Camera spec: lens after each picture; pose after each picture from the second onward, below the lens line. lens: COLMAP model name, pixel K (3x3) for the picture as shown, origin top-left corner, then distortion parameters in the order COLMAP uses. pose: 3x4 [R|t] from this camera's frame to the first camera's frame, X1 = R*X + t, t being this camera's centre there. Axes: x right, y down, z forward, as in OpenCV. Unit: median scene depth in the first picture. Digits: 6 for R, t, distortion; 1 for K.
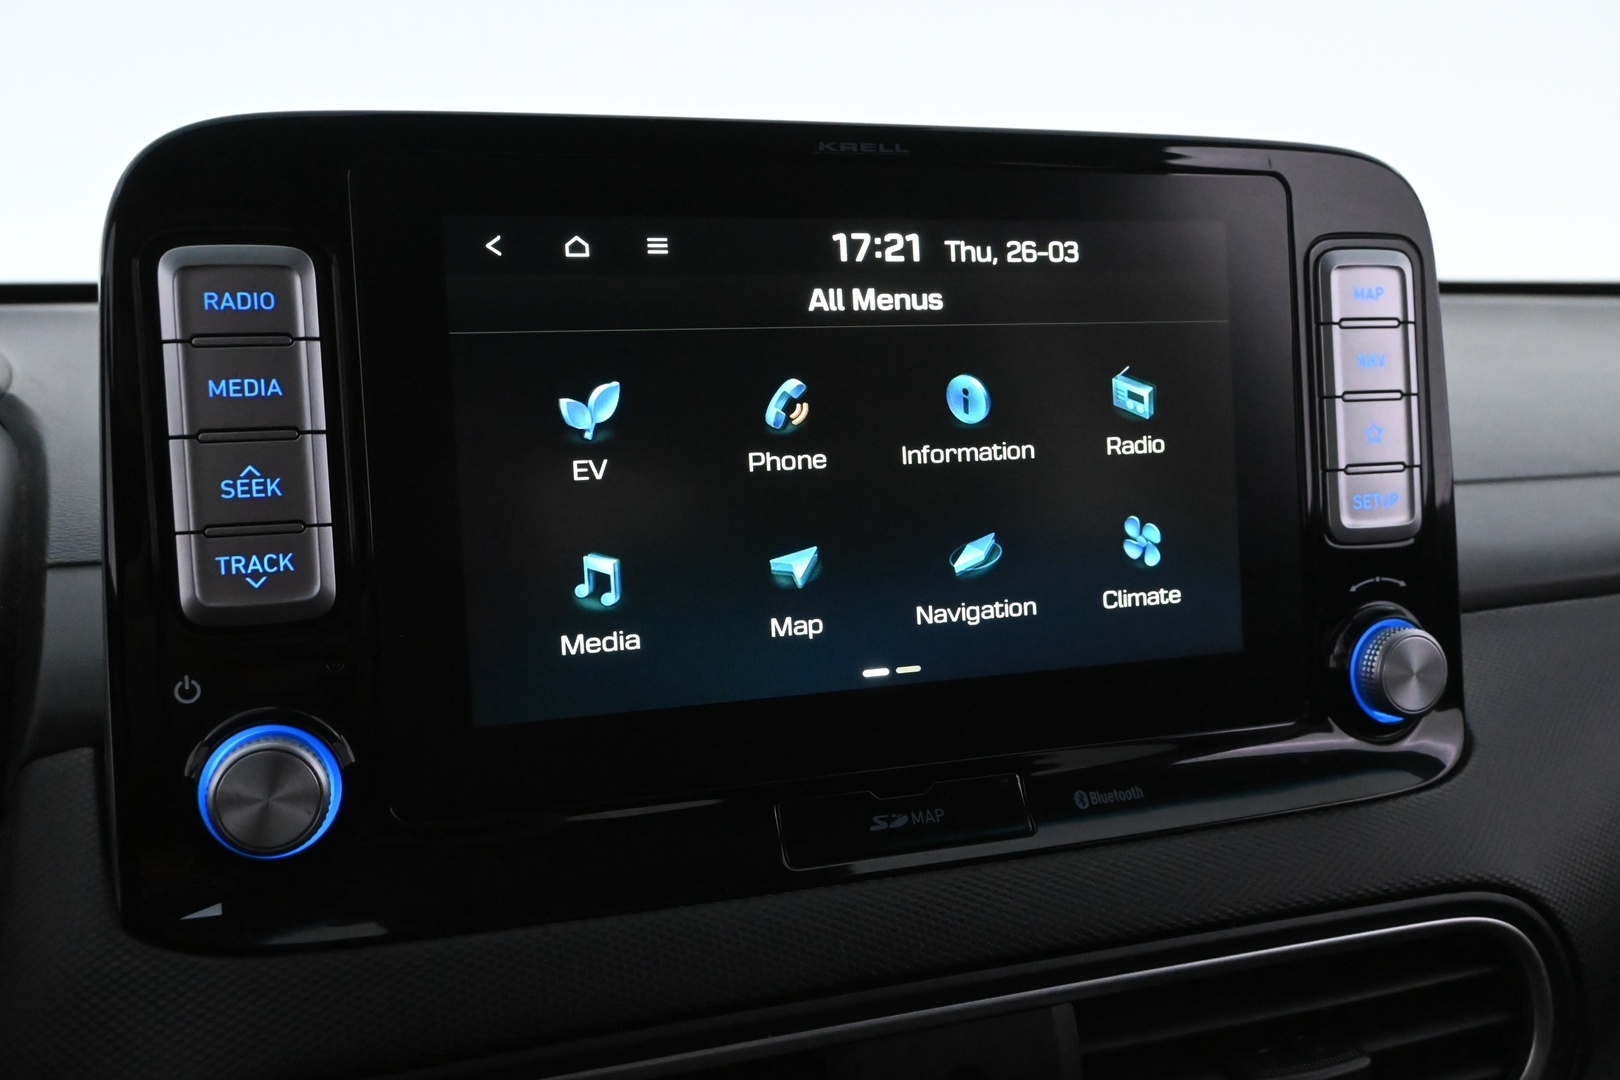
lens RADIAL K [[1376.1, 0, 799.3], [0, 1376.1, 556.8], [0, 0, 1]] dist [-0.008163, 0.004313]
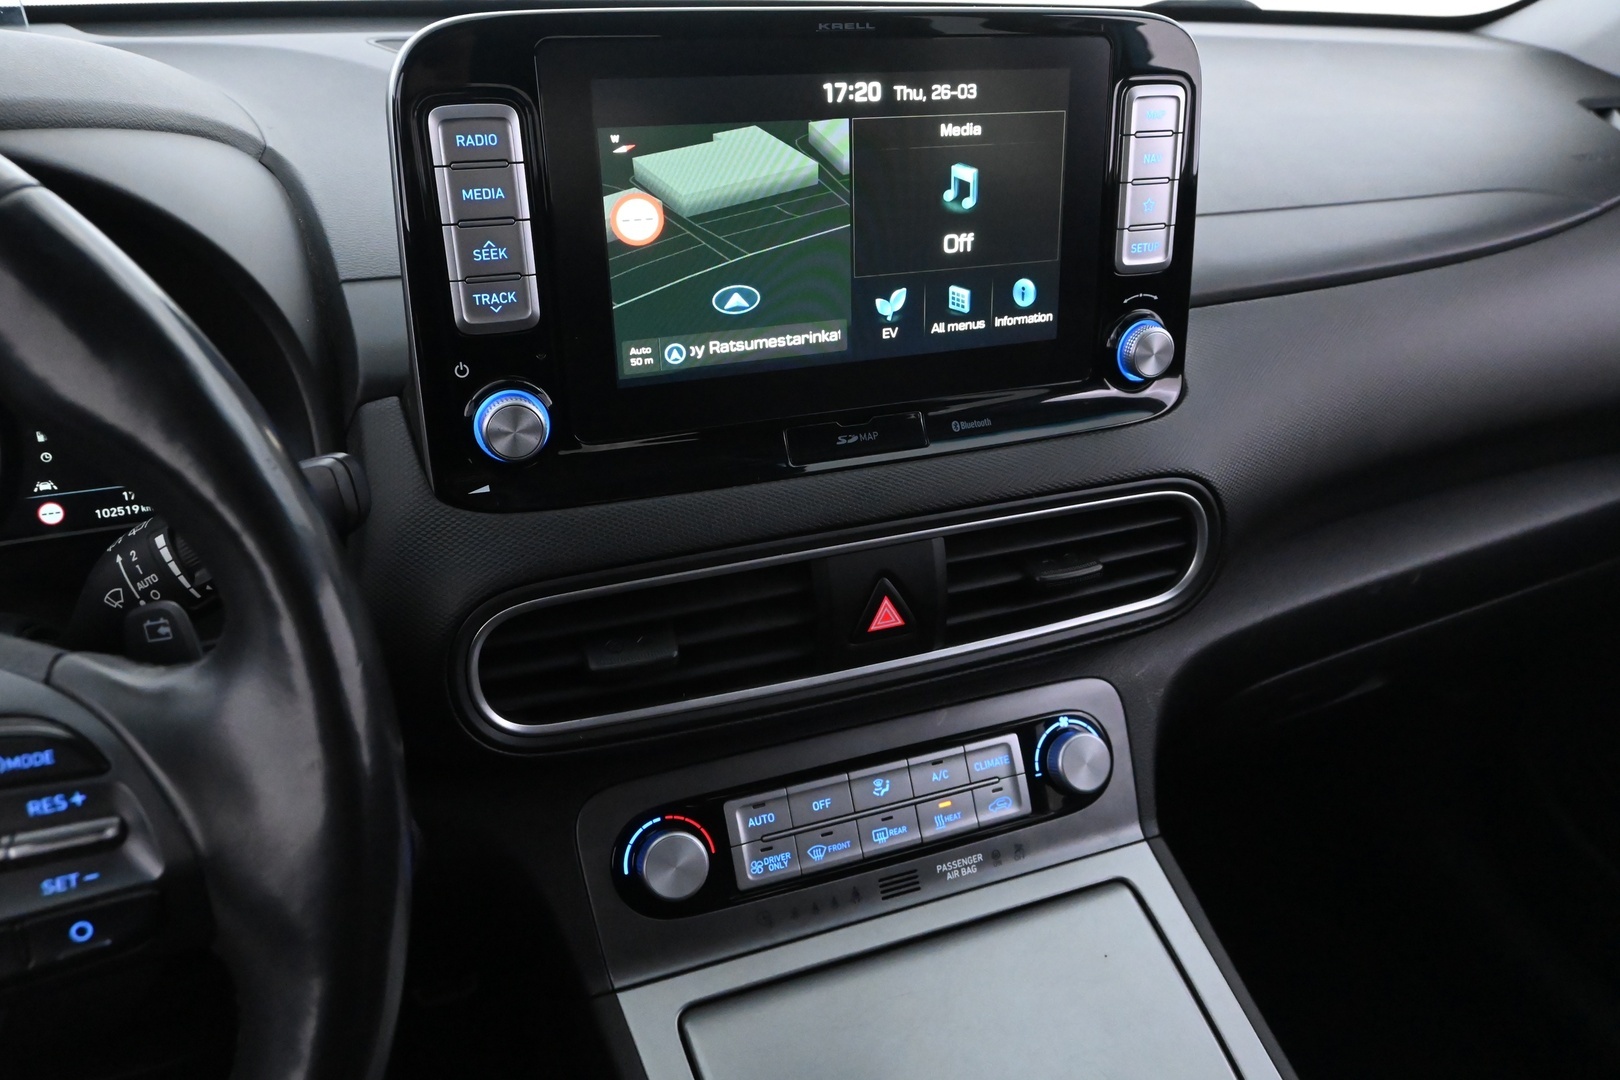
lens RADIAL K [[1168.2, 0, 809.9], [0, 1168.2, 538.5], [0, 0, 1]] dist [-0.042373, 0.009120]
pose [[0.997552, 0.004491, 0.069790, -0.085530], [-0.026904, 0.945779, 0.323694, -0.168932], [-0.064552, -0.324779, 0.943584, -0.448368]]
